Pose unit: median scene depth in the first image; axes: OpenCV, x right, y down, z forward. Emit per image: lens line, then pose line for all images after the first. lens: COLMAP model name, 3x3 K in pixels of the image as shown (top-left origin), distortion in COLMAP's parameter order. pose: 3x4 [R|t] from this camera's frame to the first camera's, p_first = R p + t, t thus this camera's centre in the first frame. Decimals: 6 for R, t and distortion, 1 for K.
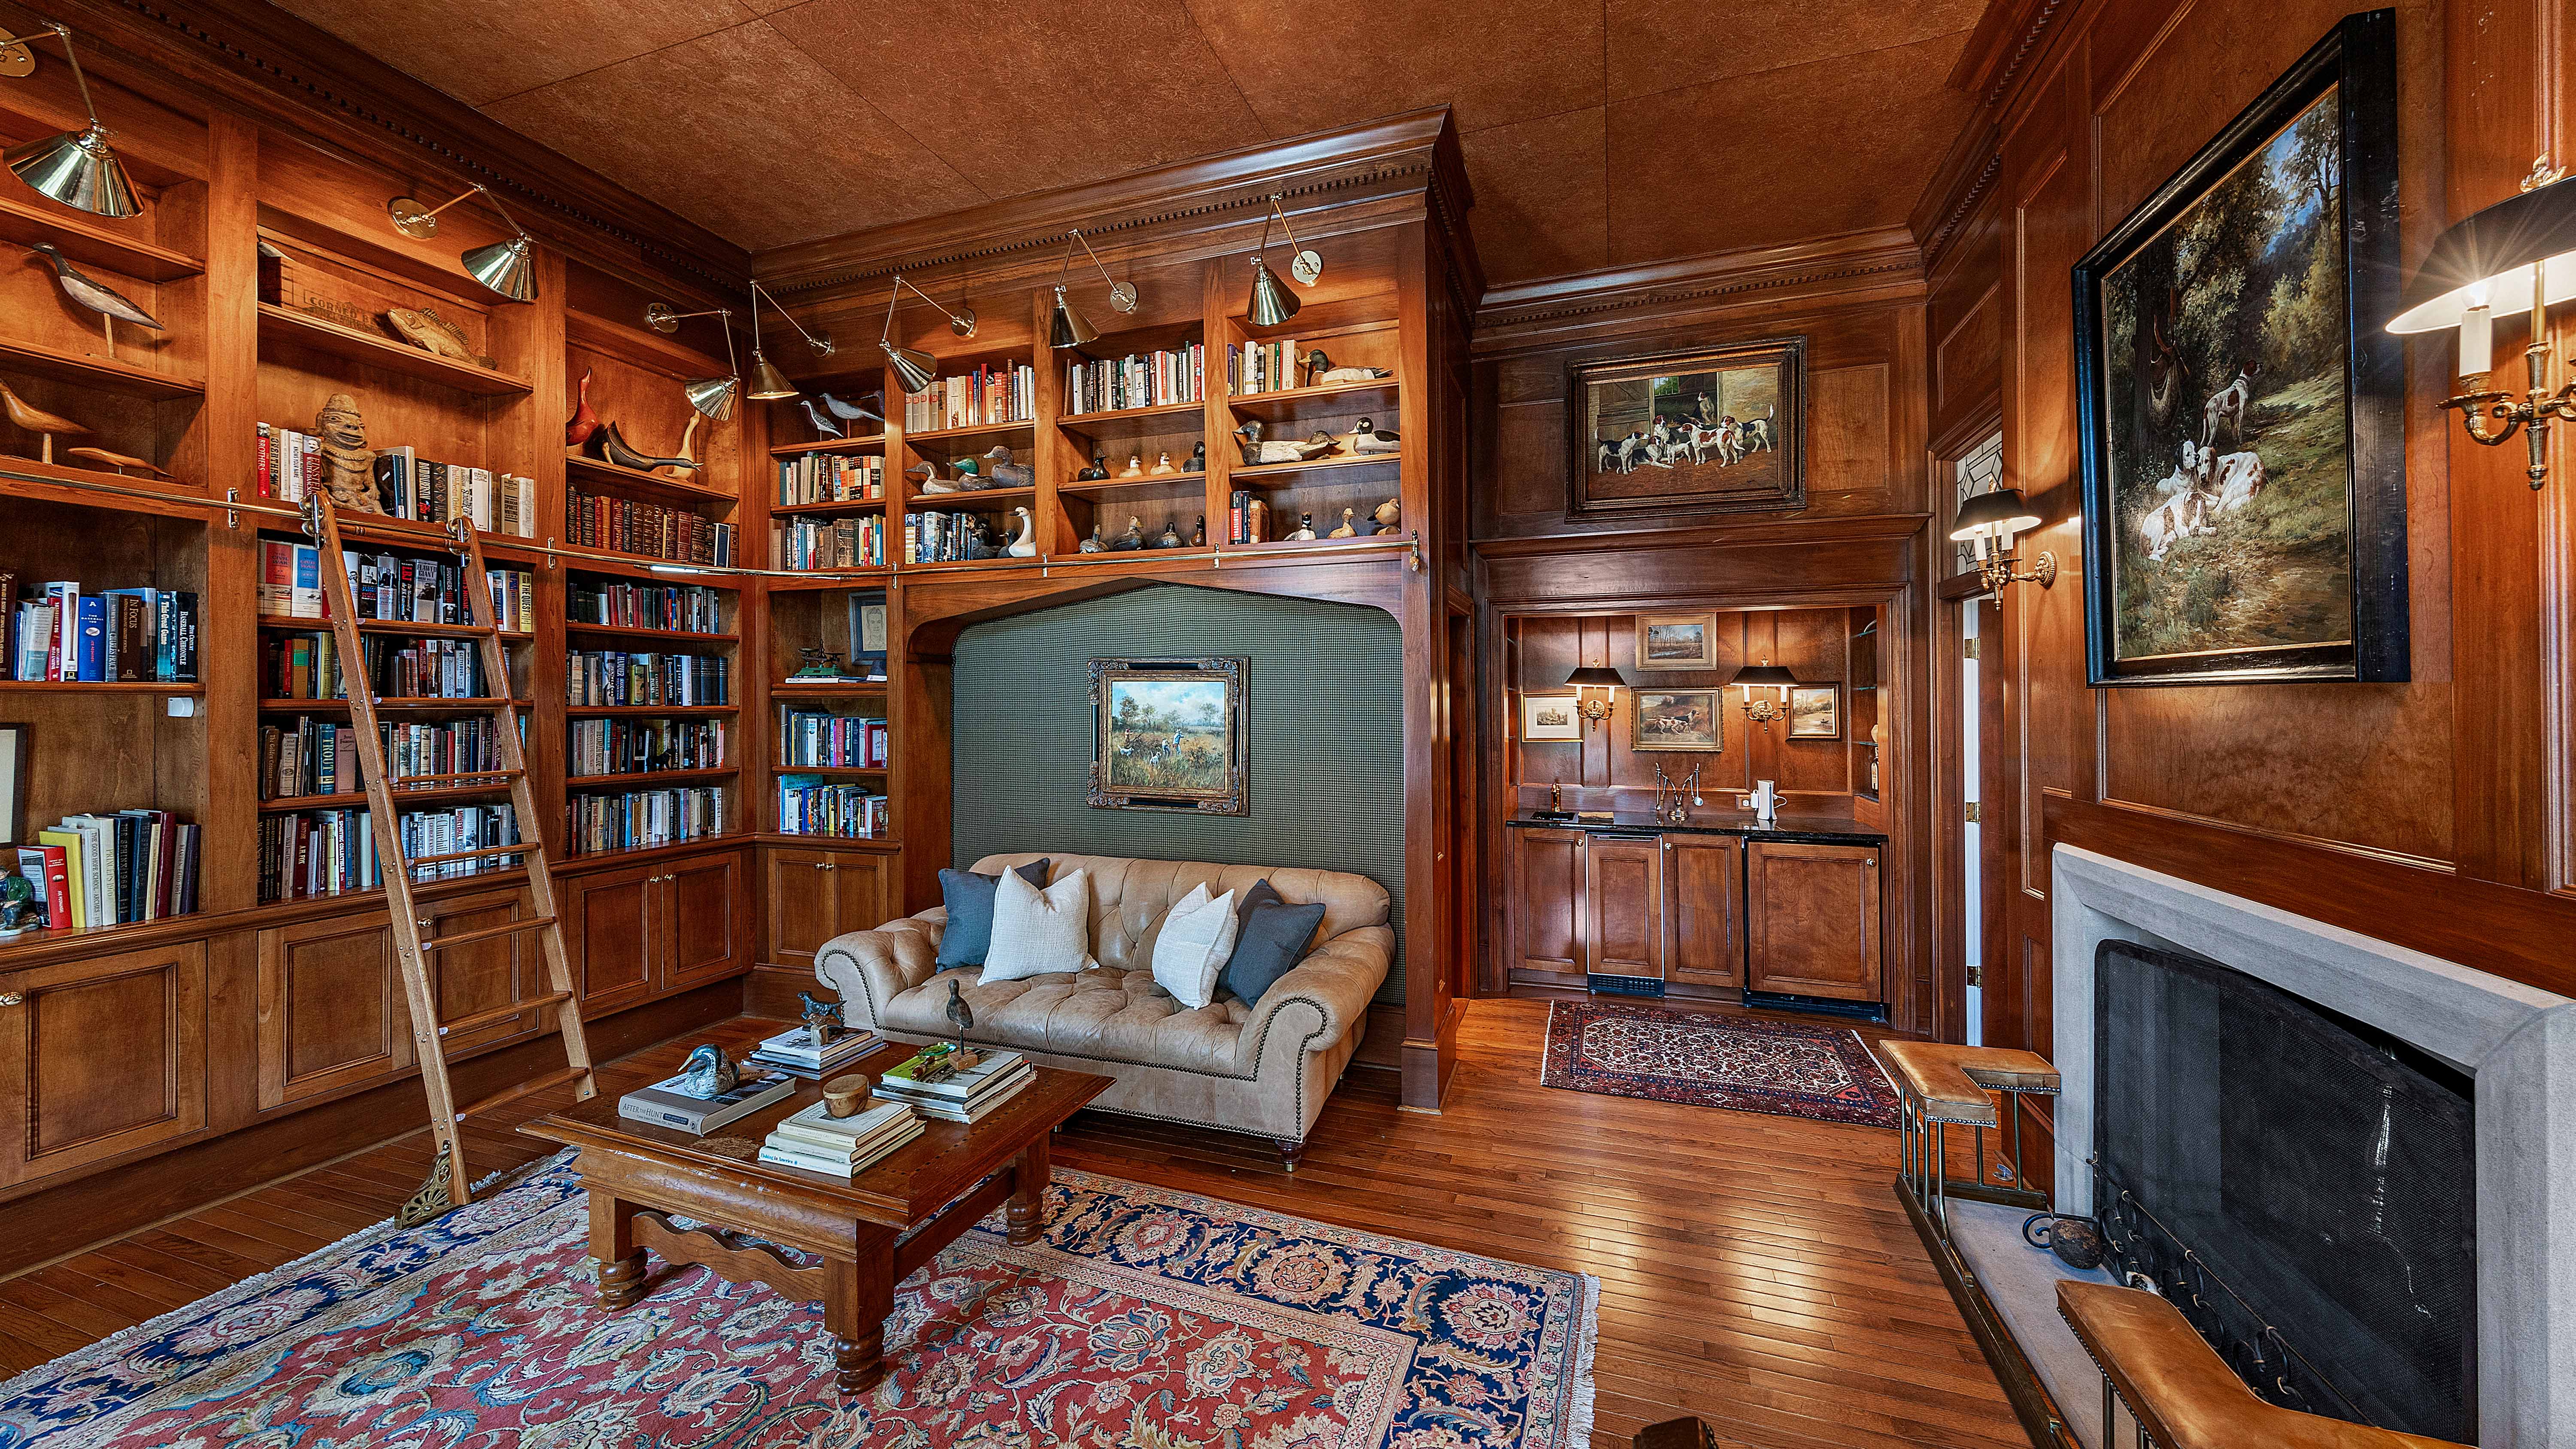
lens RADIAL K [[903.6, 0, 1292.1], [0, 903.6, 702.2], [0, 0, 1]] dist [0.001071, 0.000036]
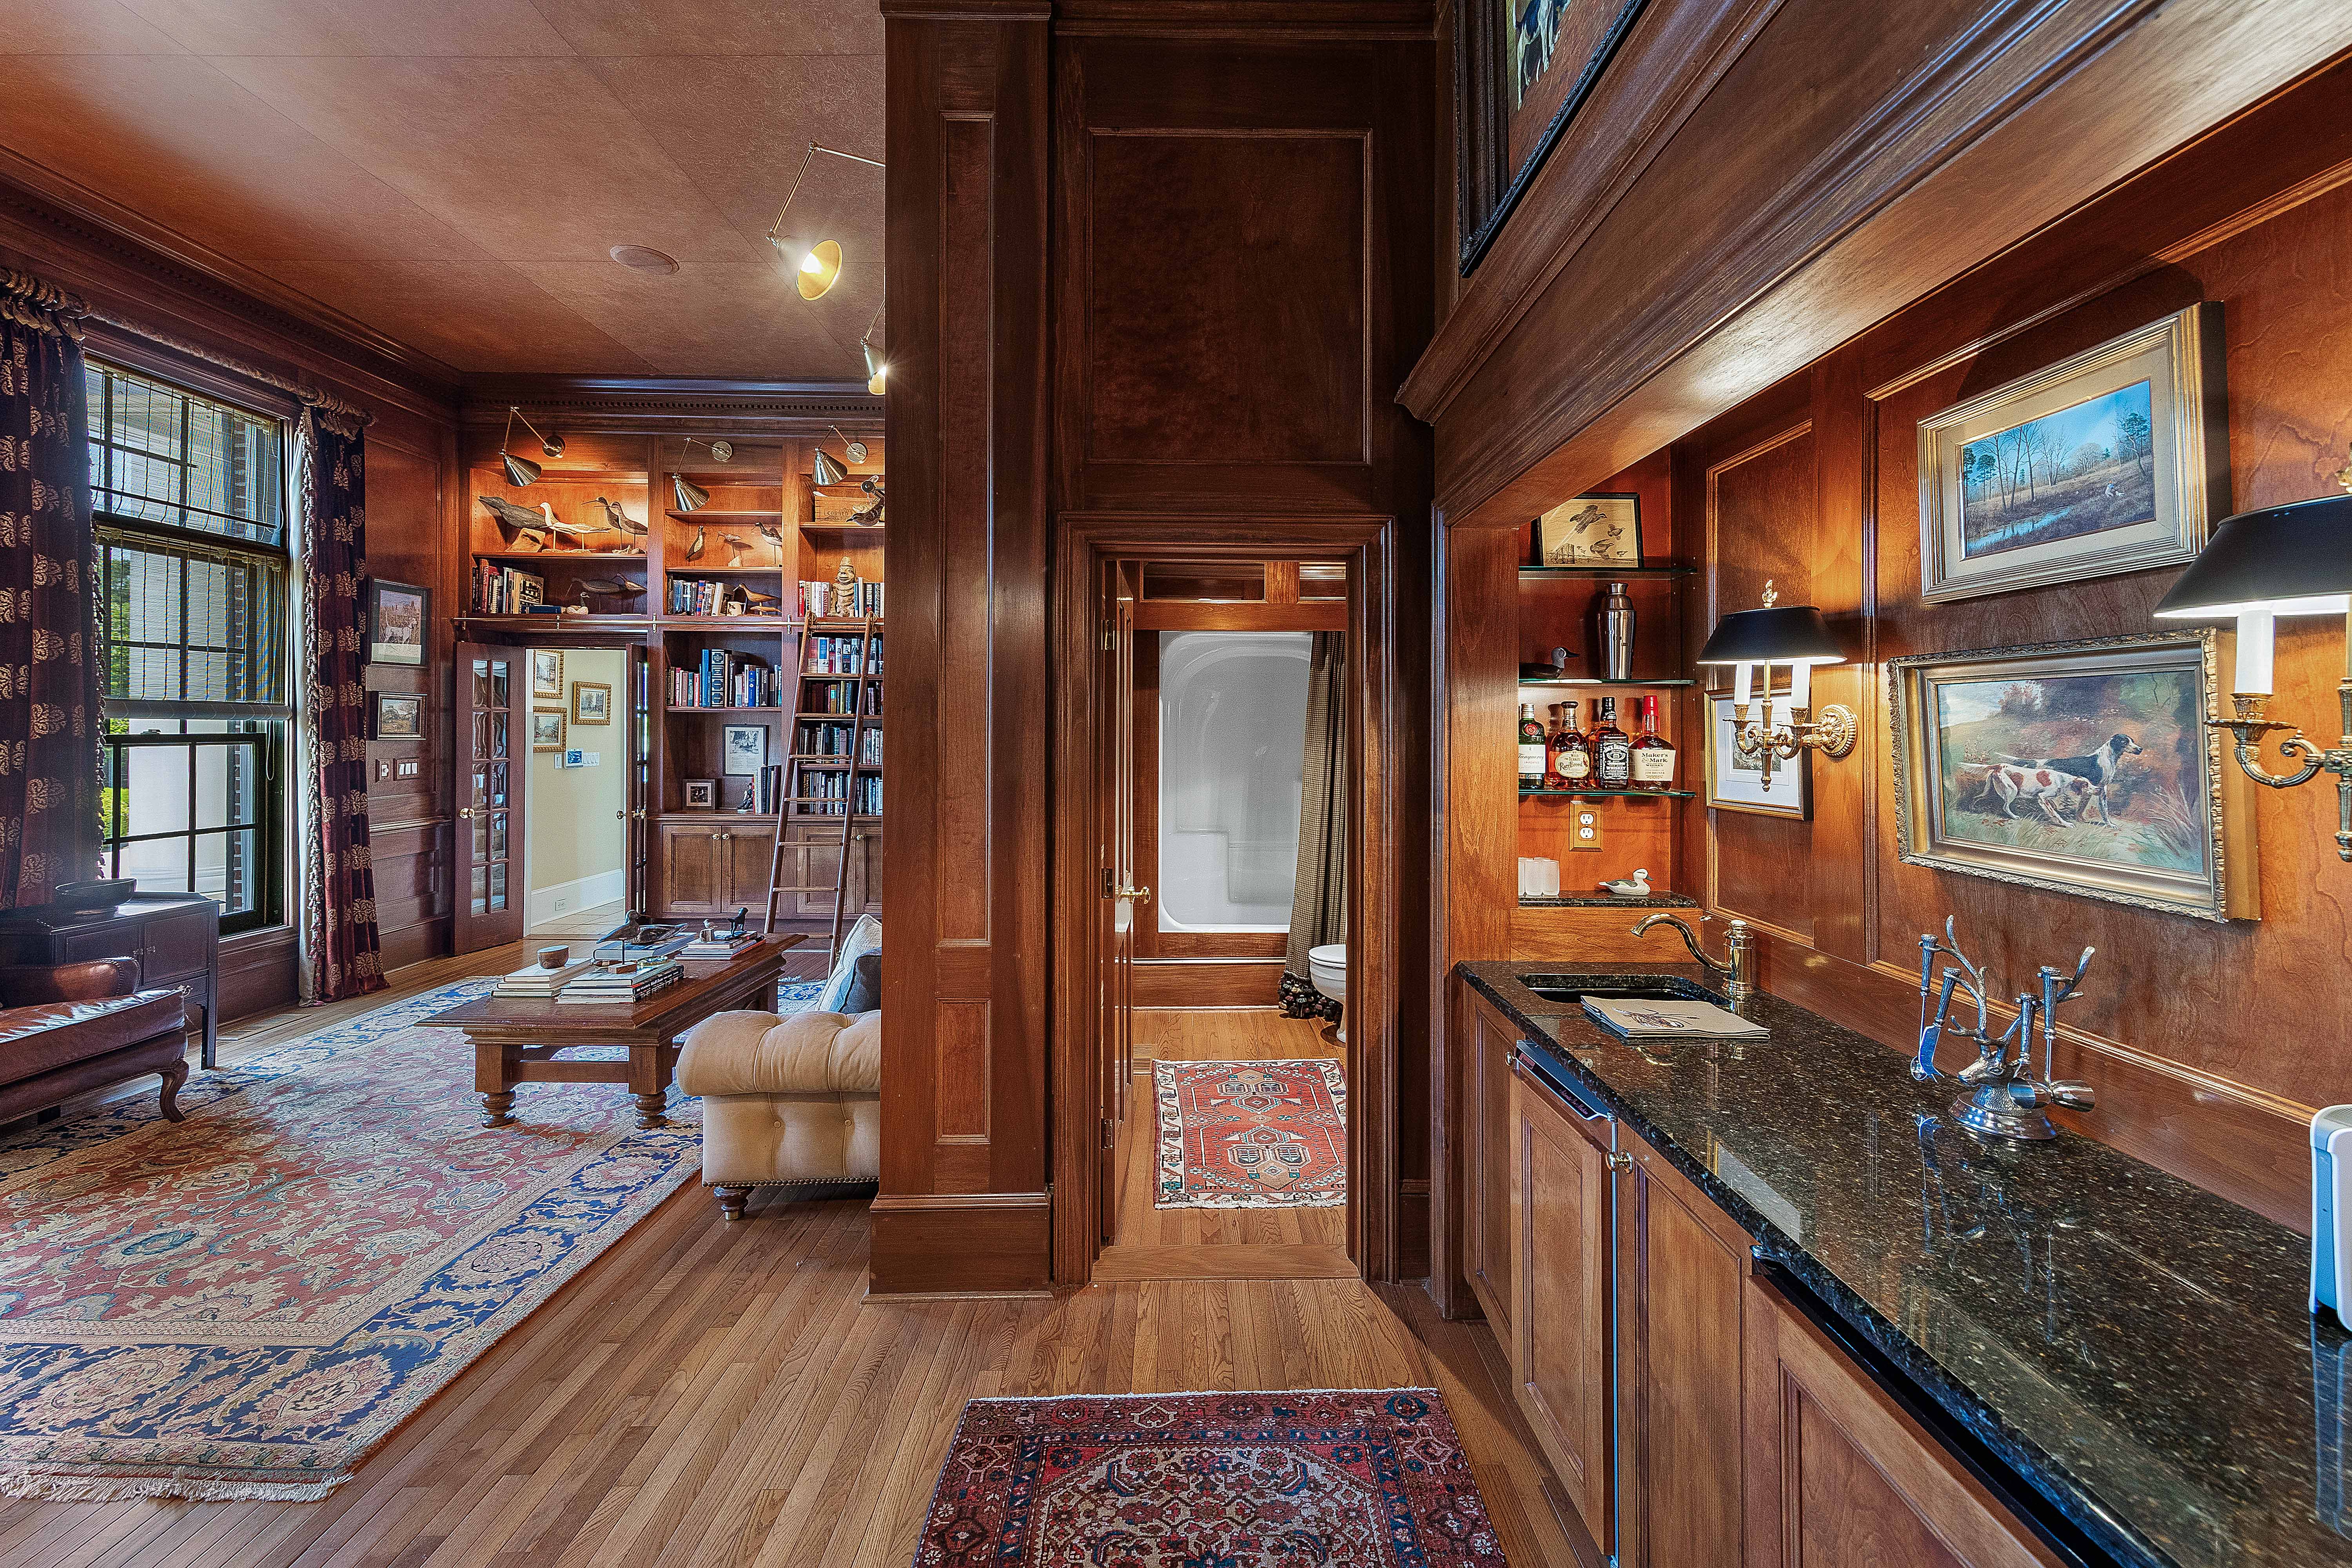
lens RADIAL K [[860.4, 0, 1185.7], [0, 860.4, 730.9], [0, 0, 1]] dist [0.002829, 0.000314]
pose [[0.335099, 0.009545, -0.942135, 1.244281], [-0.003266, 0.999954, 0.008970, 0.014186], [0.942177, 0.000071, 0.335115, 1.451452]]
